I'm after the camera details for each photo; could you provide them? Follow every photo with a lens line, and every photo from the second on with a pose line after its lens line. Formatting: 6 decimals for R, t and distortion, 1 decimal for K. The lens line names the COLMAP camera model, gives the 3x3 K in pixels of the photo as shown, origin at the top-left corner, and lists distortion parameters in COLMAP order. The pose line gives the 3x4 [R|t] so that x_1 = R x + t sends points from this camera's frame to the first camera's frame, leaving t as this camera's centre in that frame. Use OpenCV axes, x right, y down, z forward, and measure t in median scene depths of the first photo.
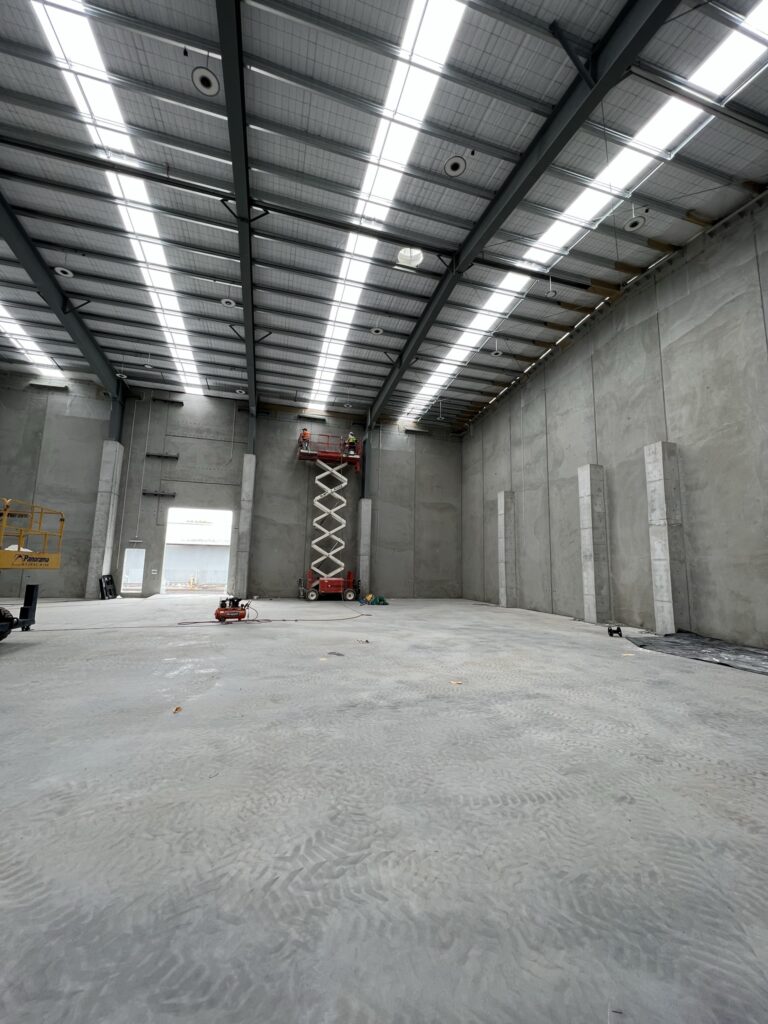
lens RADIAL K [[411.7, 0, 385.9], [0, 411.7, 523.6], [0, 0, 1]] dist [0.008175, 0.000015]
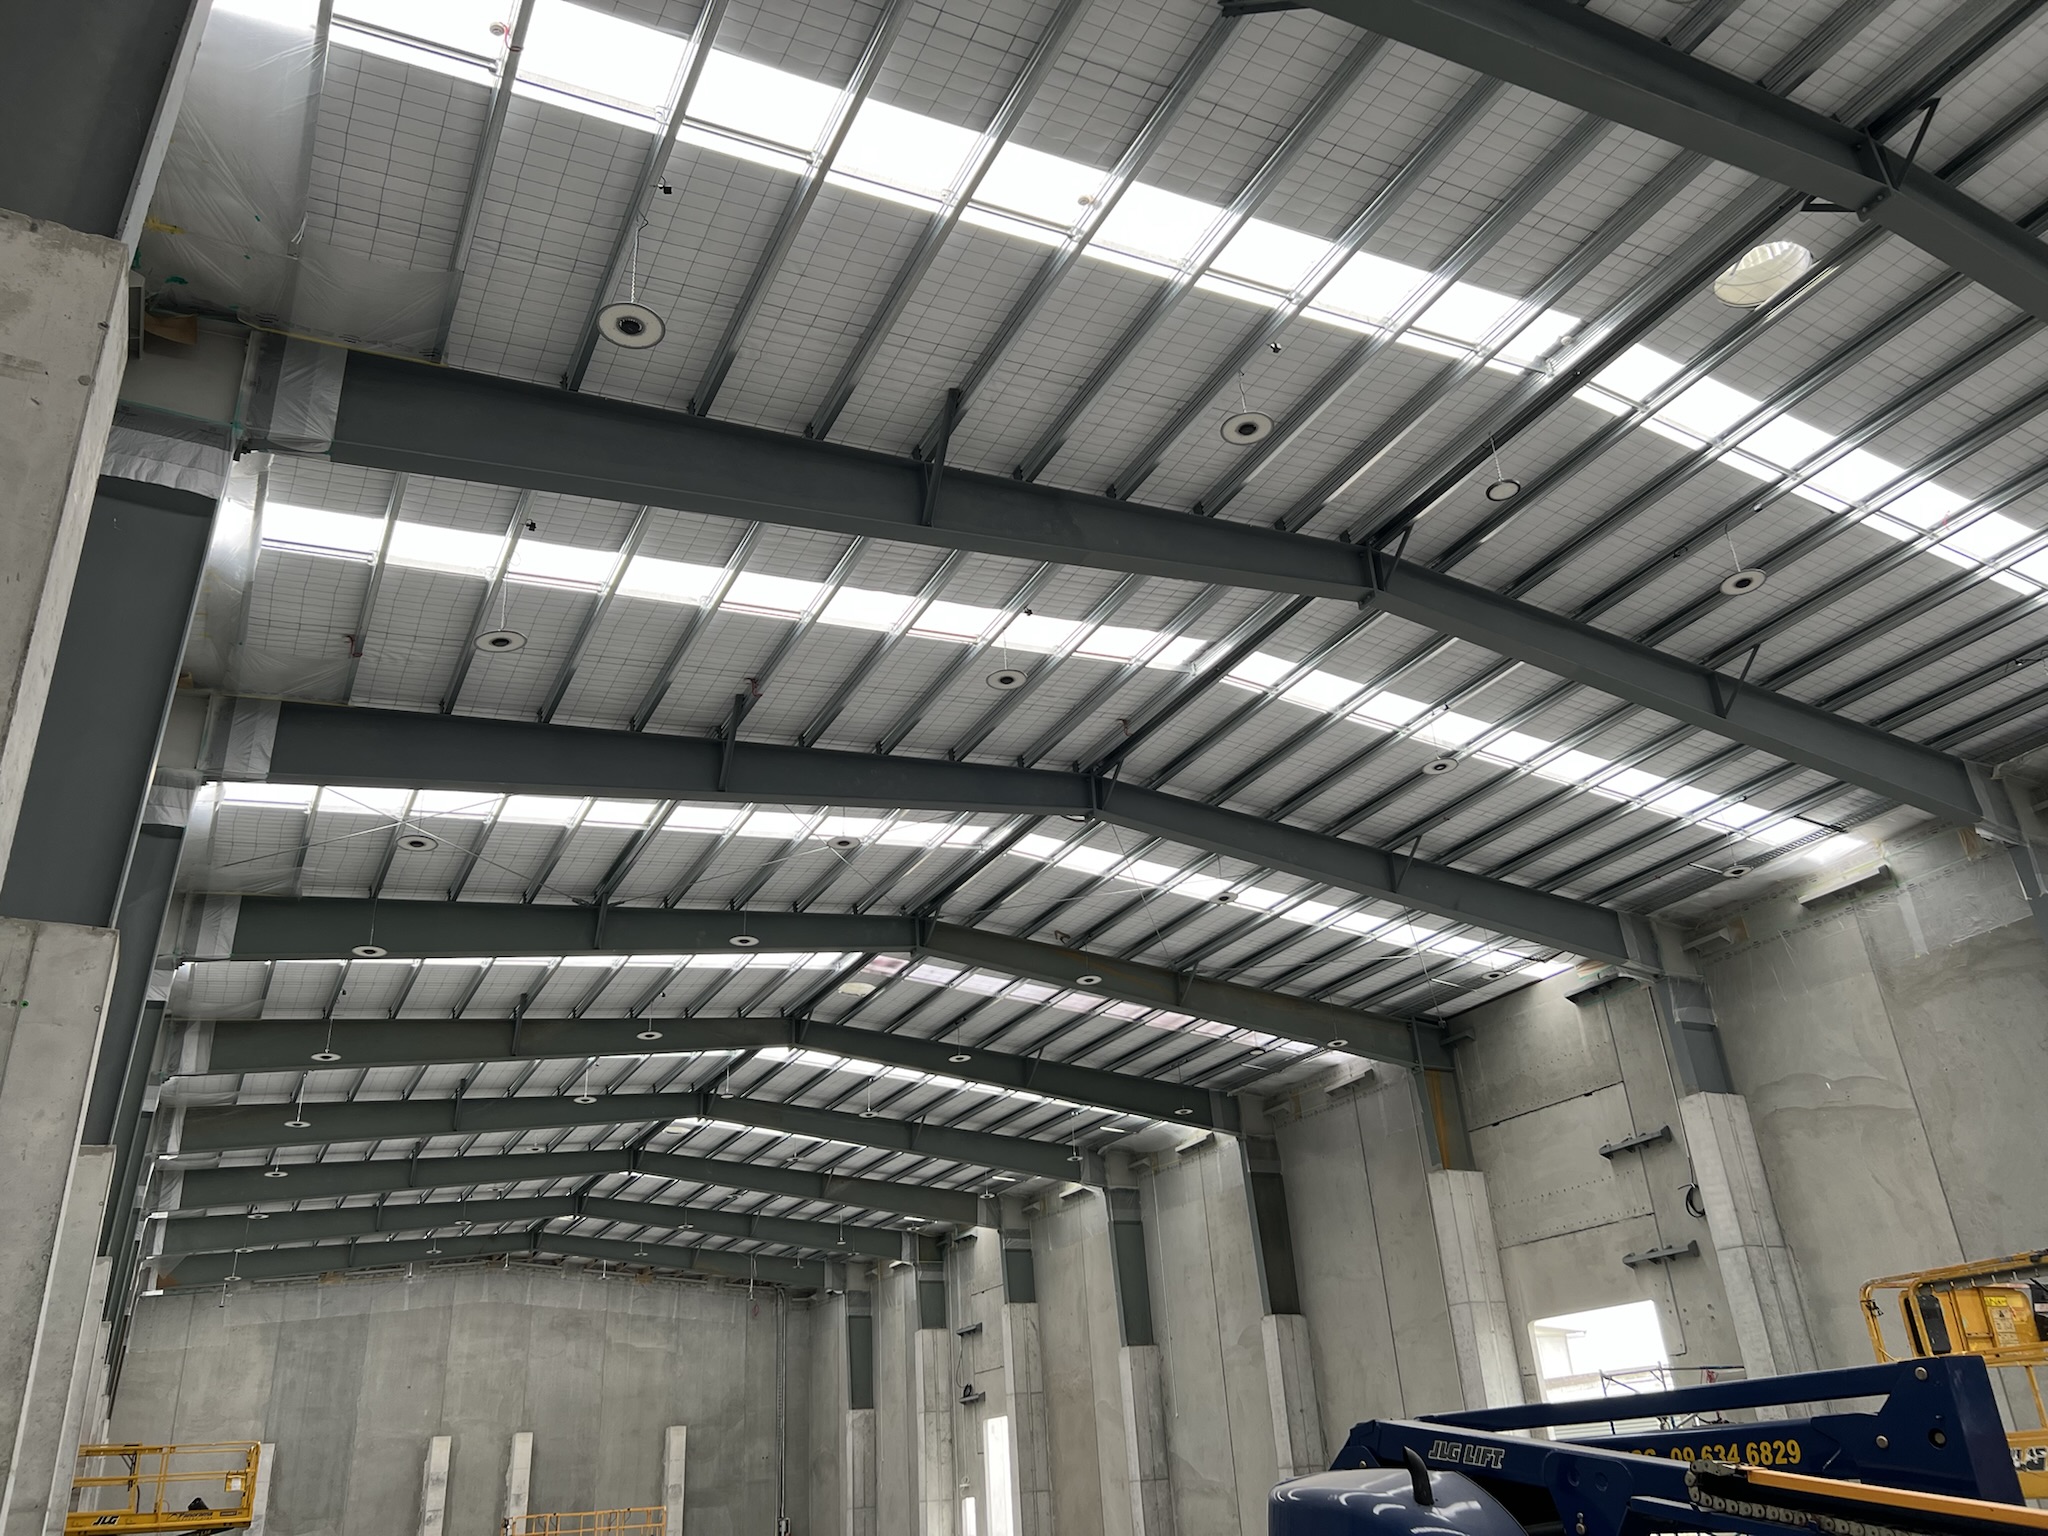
lens RADIAL K [[1547.4, 0, 1024.0], [0, 1547.4, 768.0], [0, 0, 1]] dist [0.063880, -0.061569]
pose [[0.189769, -0.452674, -0.871249, 0.383500], [0.166437, 0.889362, -0.425833, 0.015872], [0.967619, -0.064198, 0.244115, 0.115585]]
